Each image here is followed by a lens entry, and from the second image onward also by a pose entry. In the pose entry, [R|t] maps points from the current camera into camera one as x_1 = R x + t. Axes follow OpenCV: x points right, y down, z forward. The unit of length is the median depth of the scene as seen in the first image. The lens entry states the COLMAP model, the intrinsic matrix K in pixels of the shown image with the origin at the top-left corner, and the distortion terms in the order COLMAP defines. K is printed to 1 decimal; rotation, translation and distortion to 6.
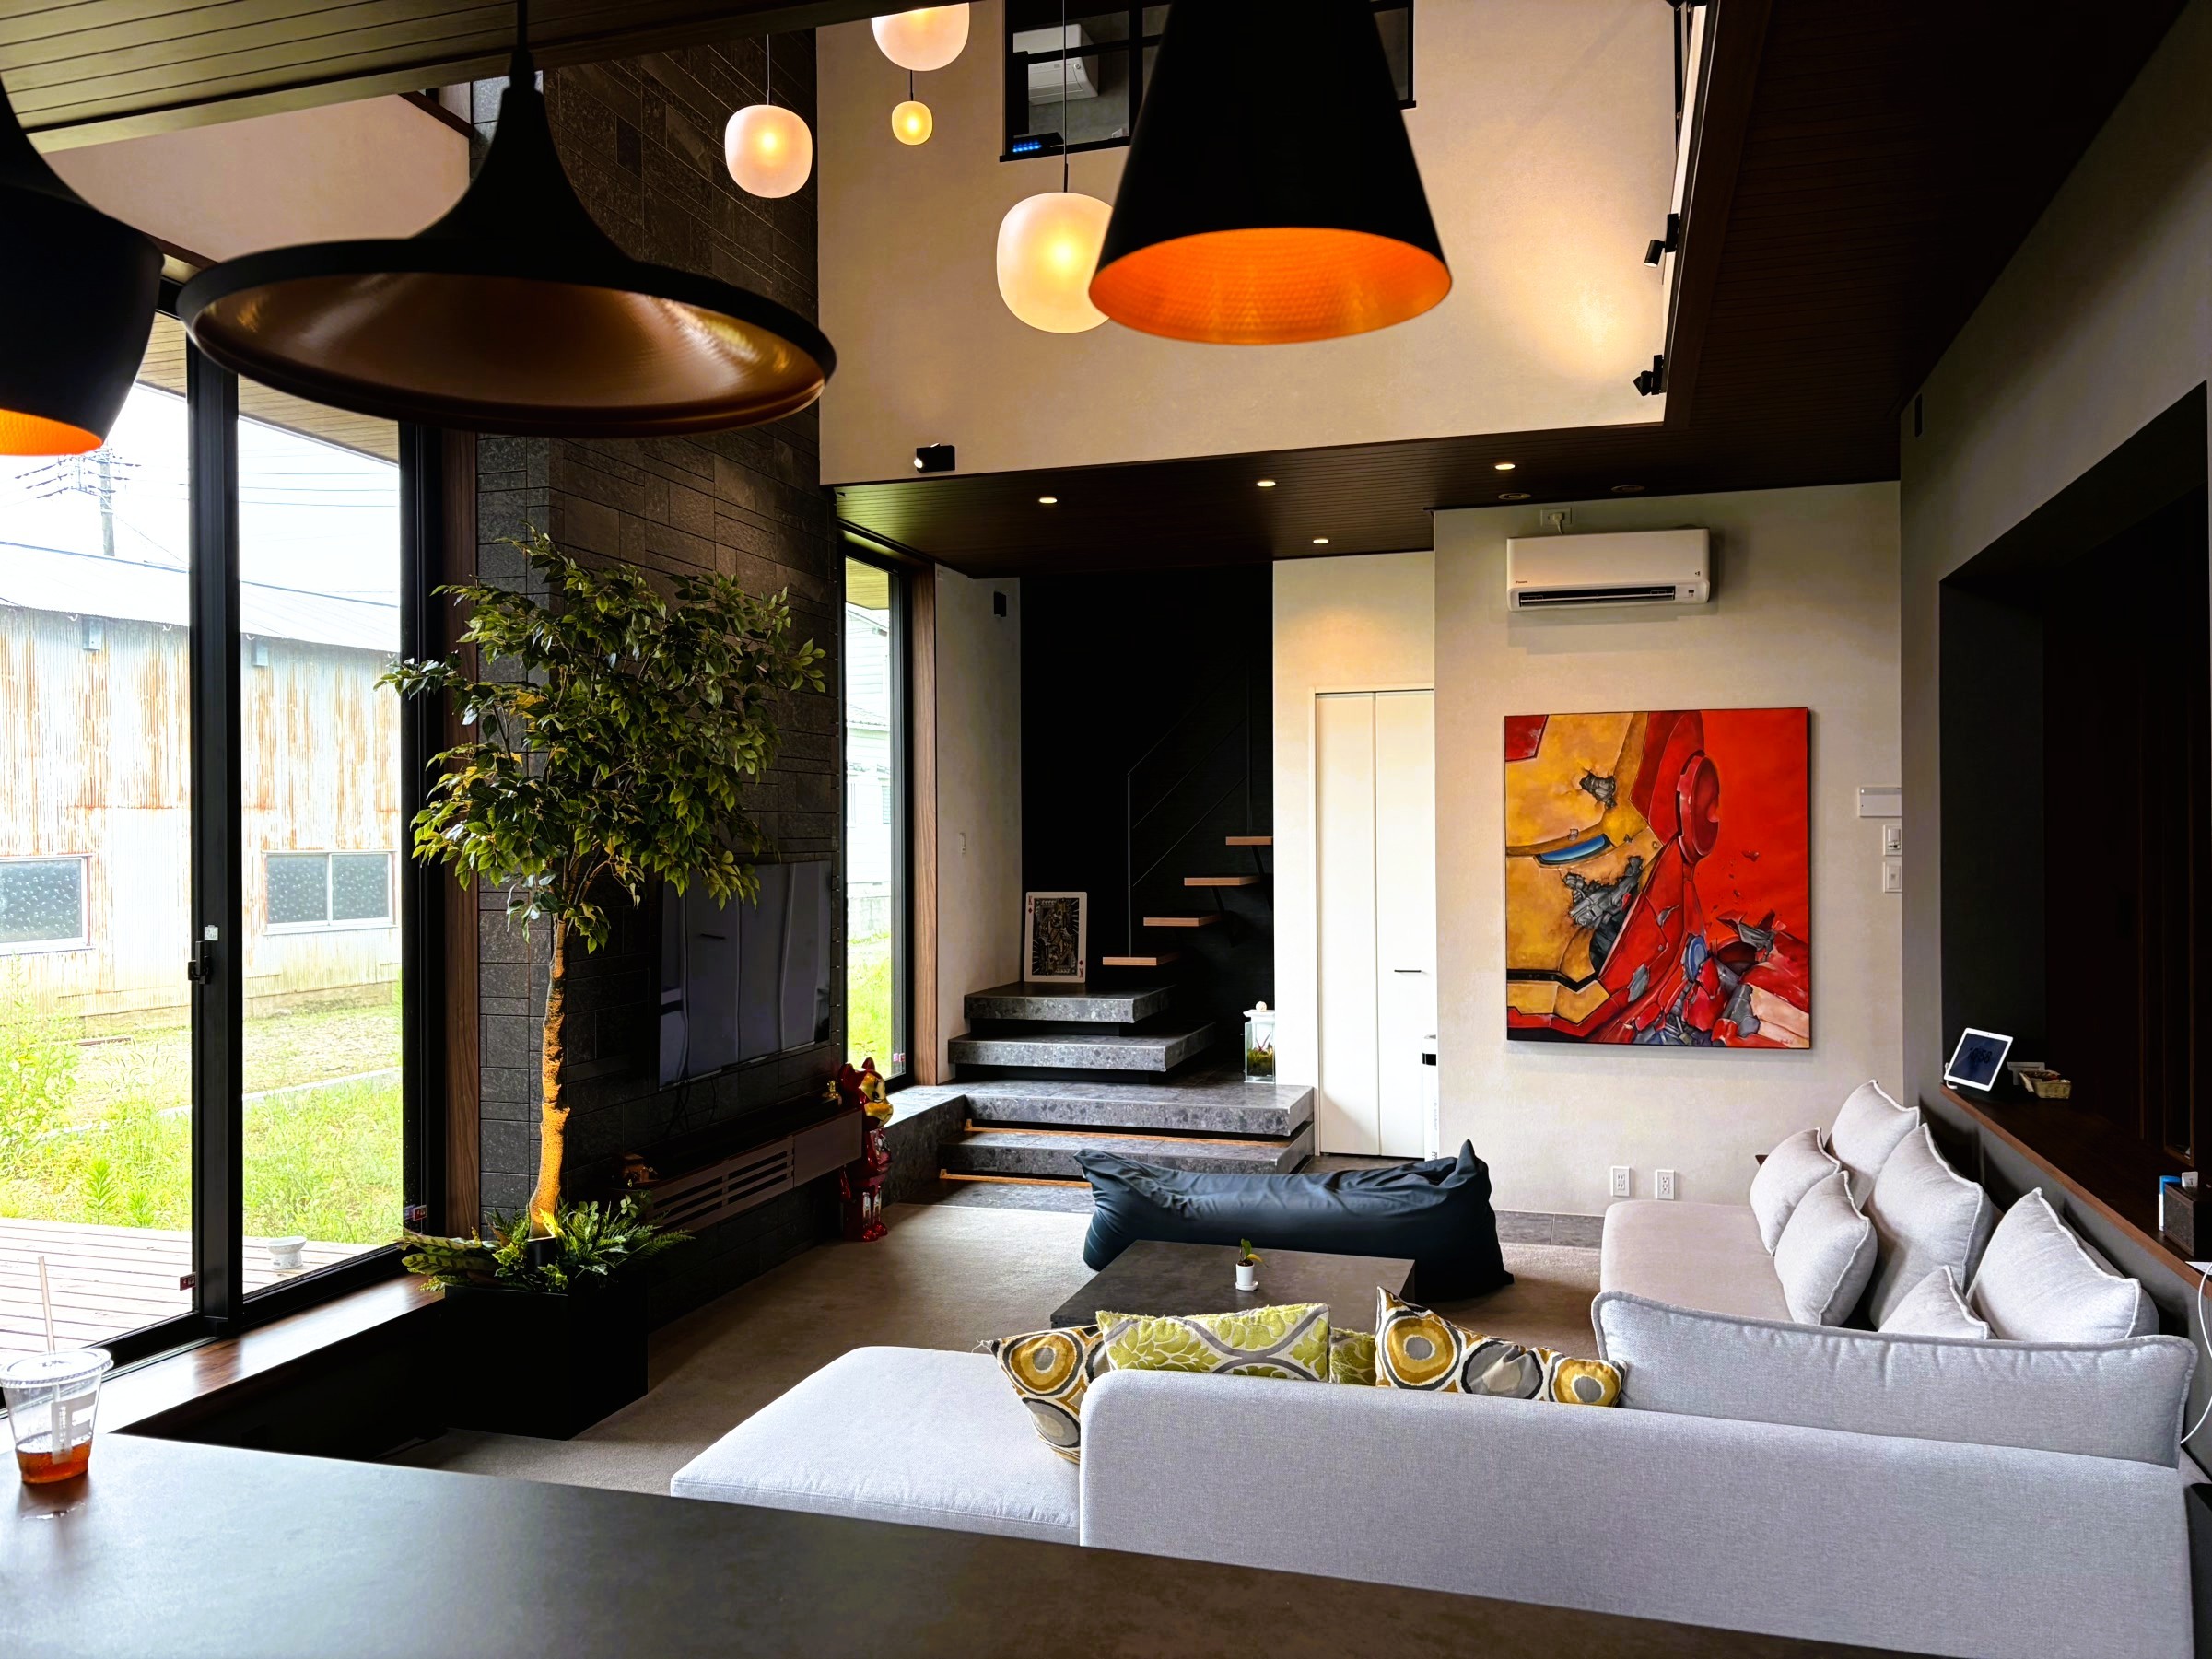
lens RADIAL K [[1671.3, 0, 1106.0], [0, 1671.3, 829.5], [0, 0, 1]] dist [0.079096, -0.093484]
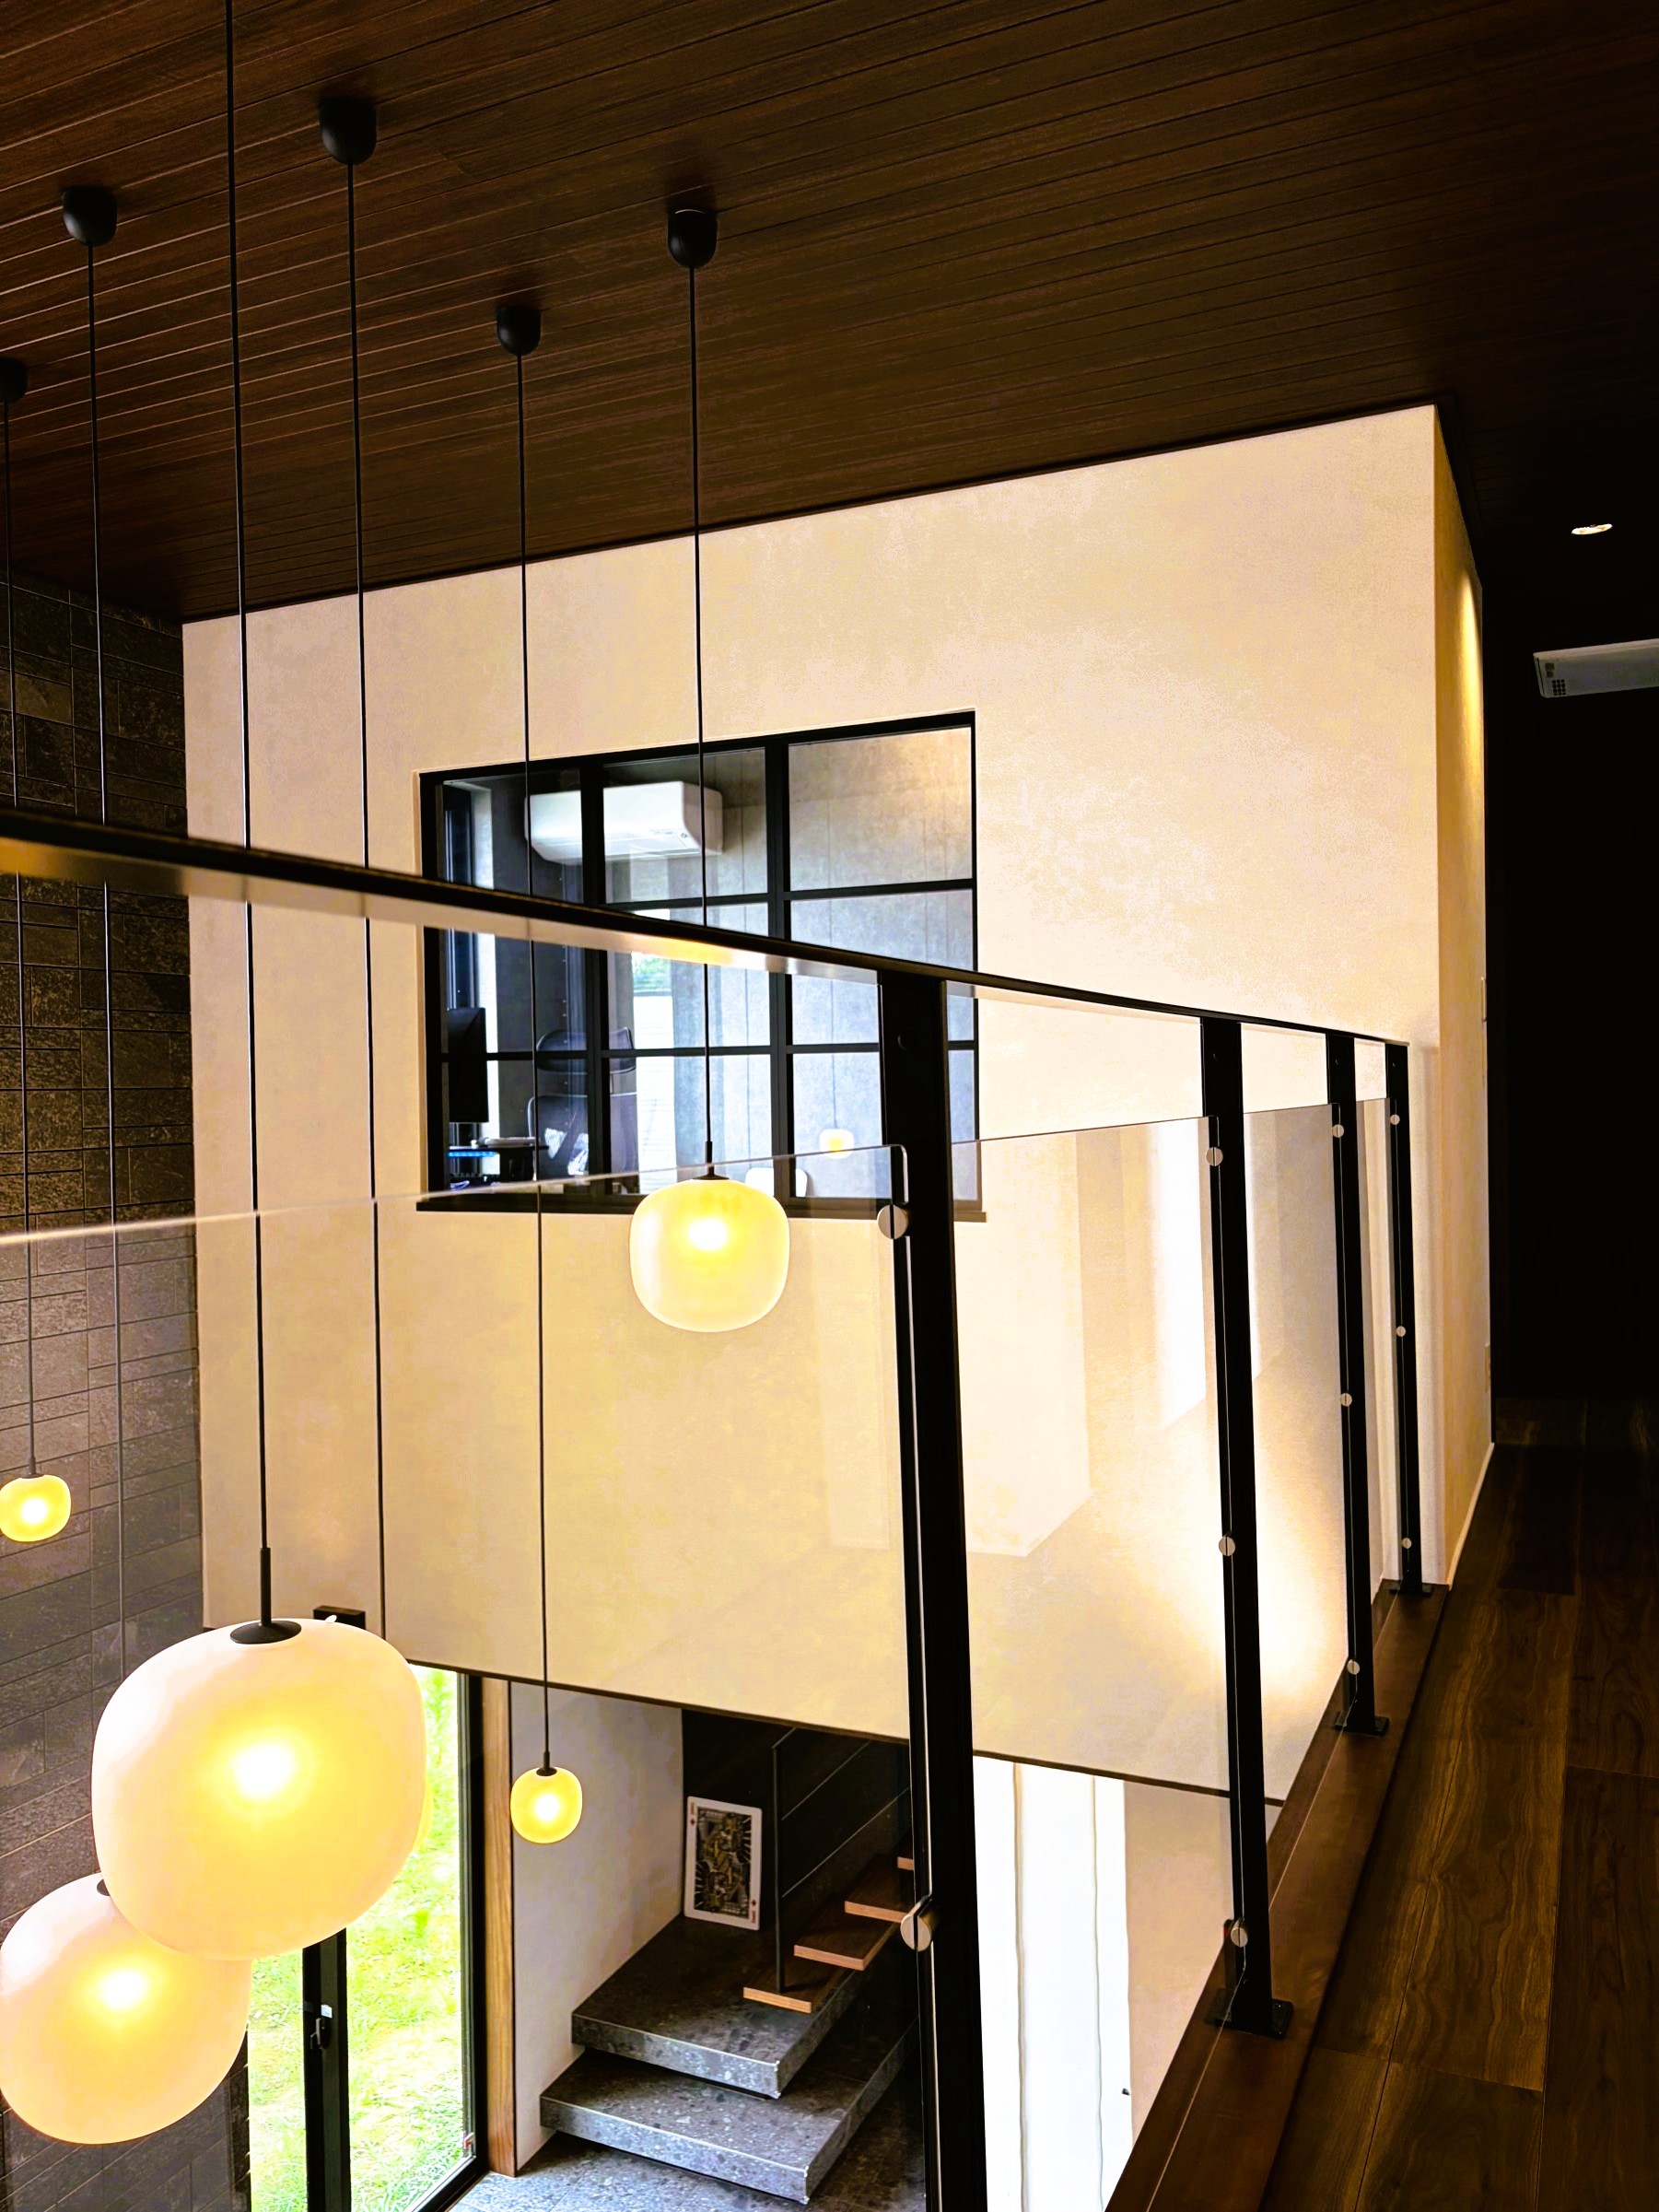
lens RADIAL K [[1671.3, 0, 819.3], [0, 1671.3, 1093.6], [0, 0, 1]] dist [0.079096, -0.093484]
pose [[0.988967, -0.009118, -0.147857, 0.153091], [0.010552, 0.999905, 0.008912, -0.343139], [0.147761, -0.010373, 0.988969, 0.260449]]
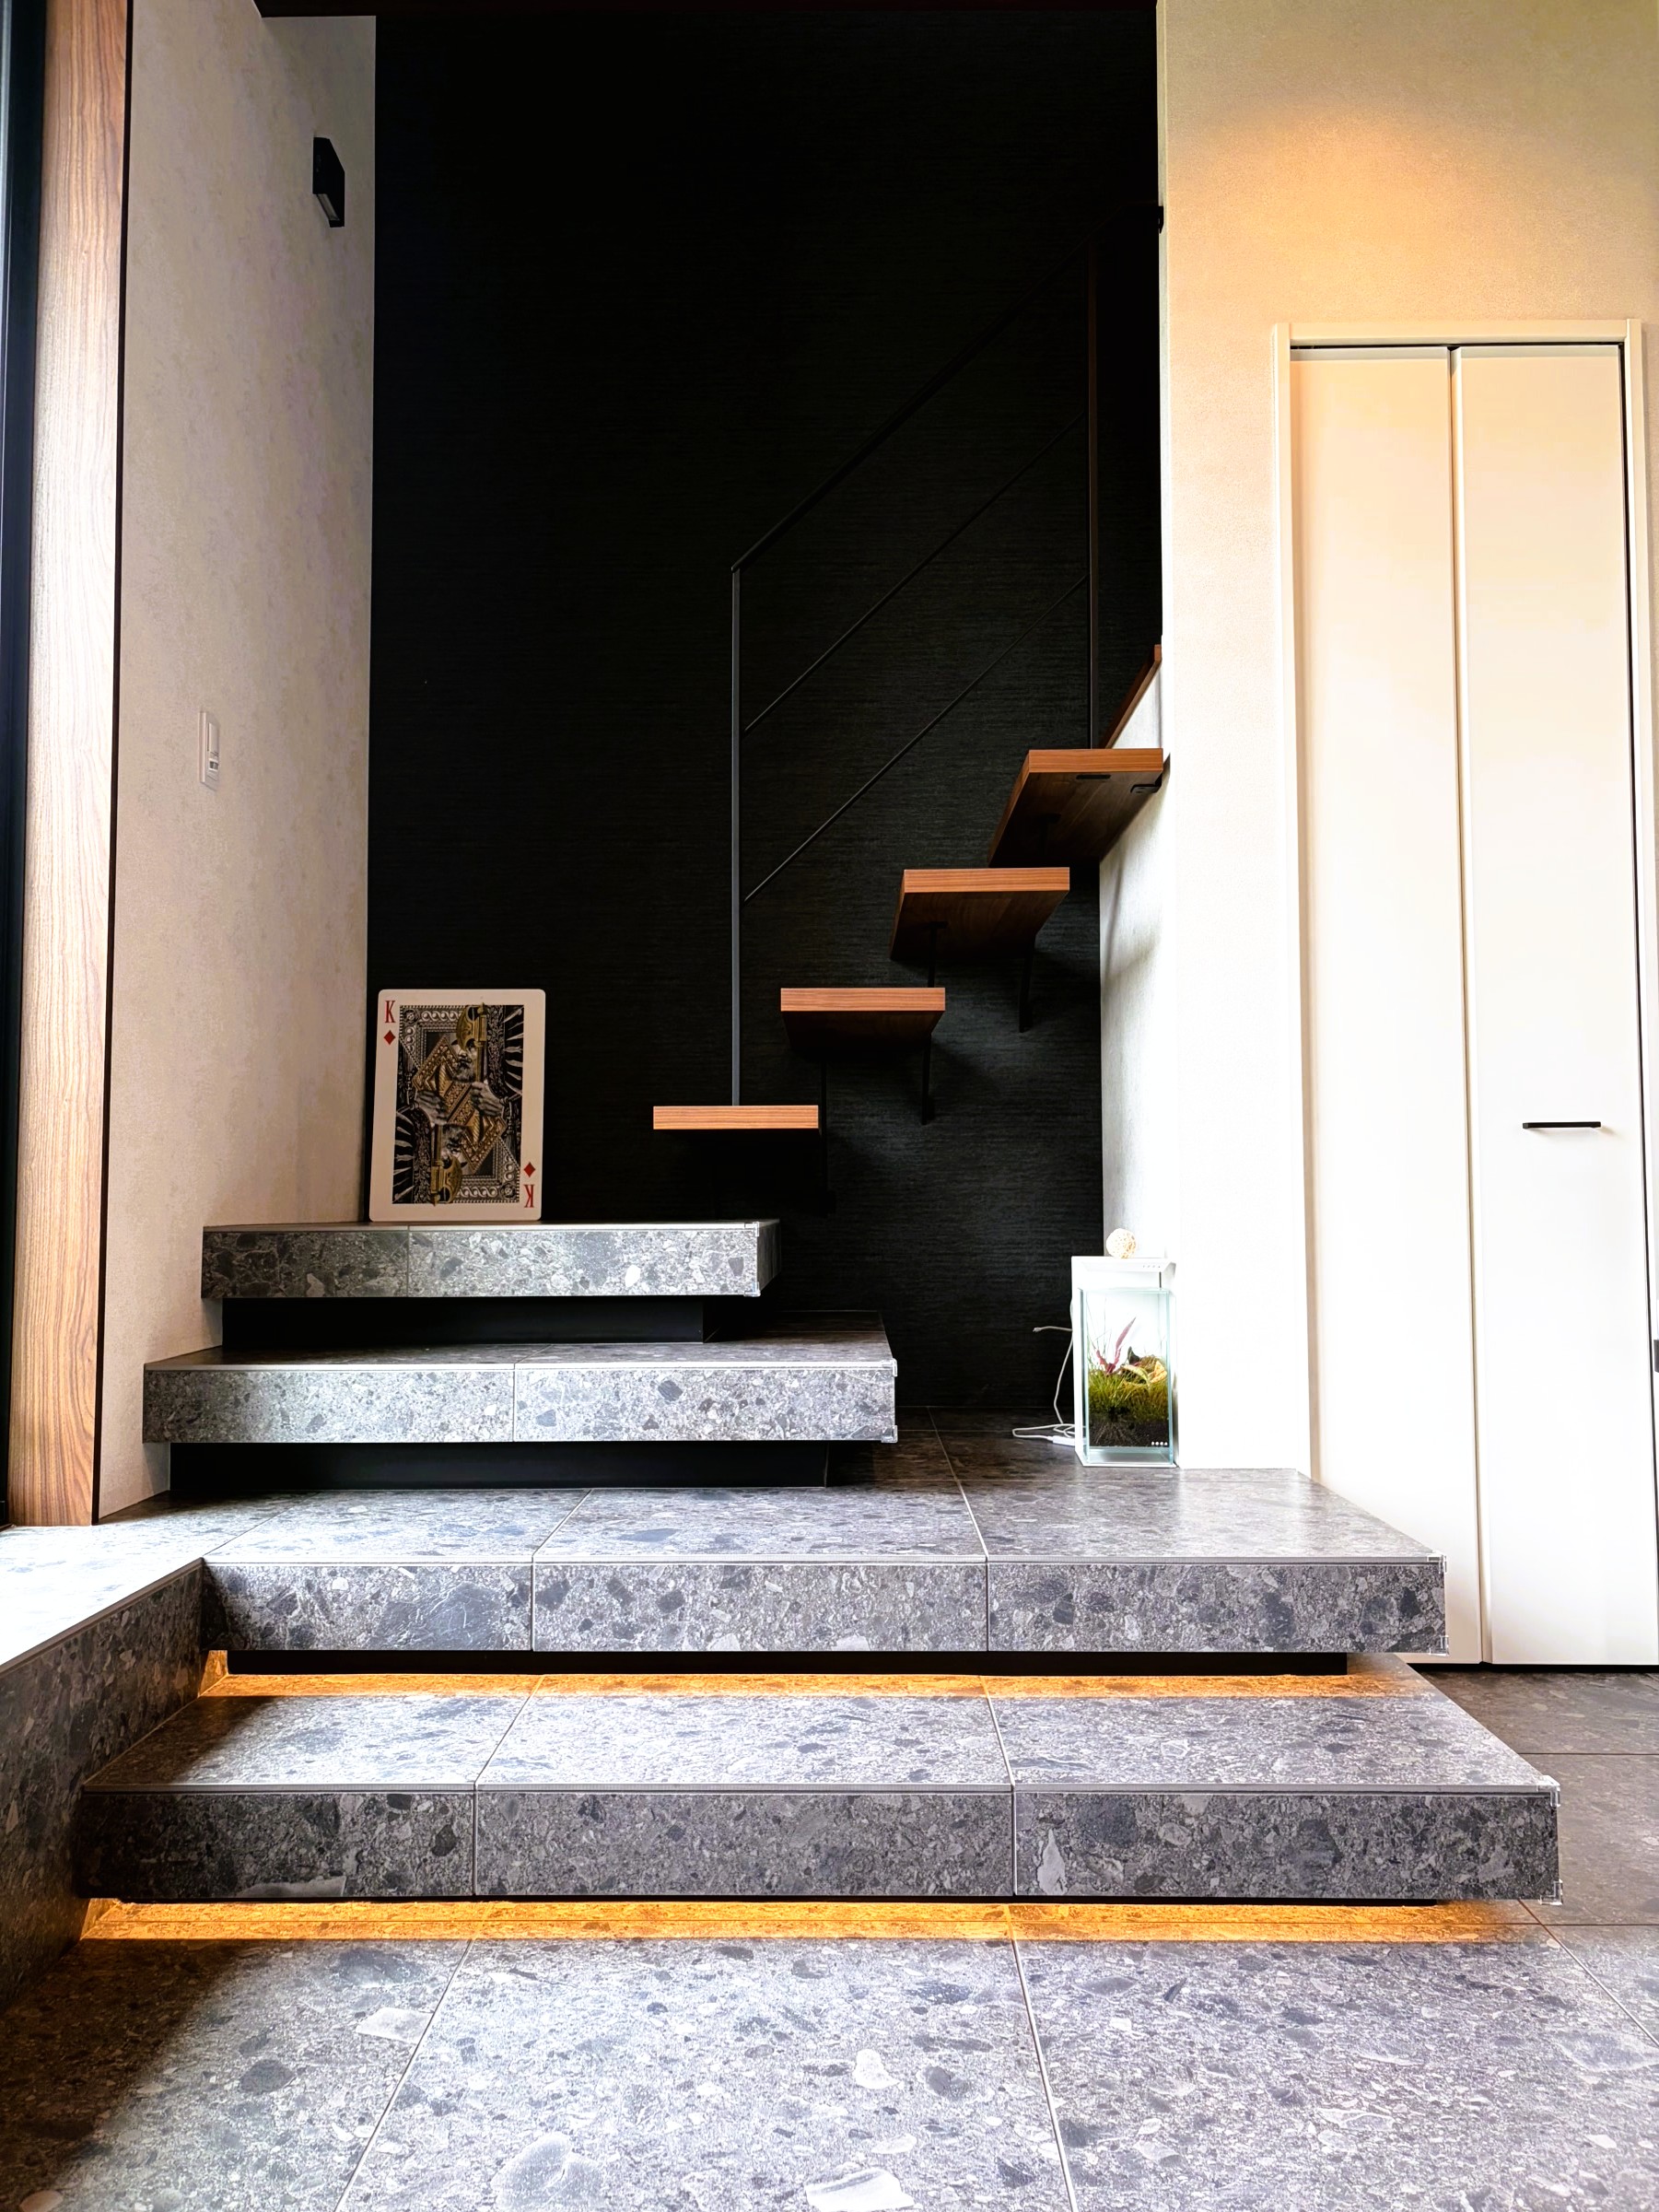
lens RADIAL K [[1703.3, 0, 857.0], [0, 1703.3, 1102.0], [0, 0, 1]] dist [0.010637, -0.005109]
pose [[0.958987, 0.019635, 0.282770, -0.060526], [-0.003803, 0.998399, -0.056430, 0.097234], [-0.283425, 0.053040, 0.957527, 0.682167]]
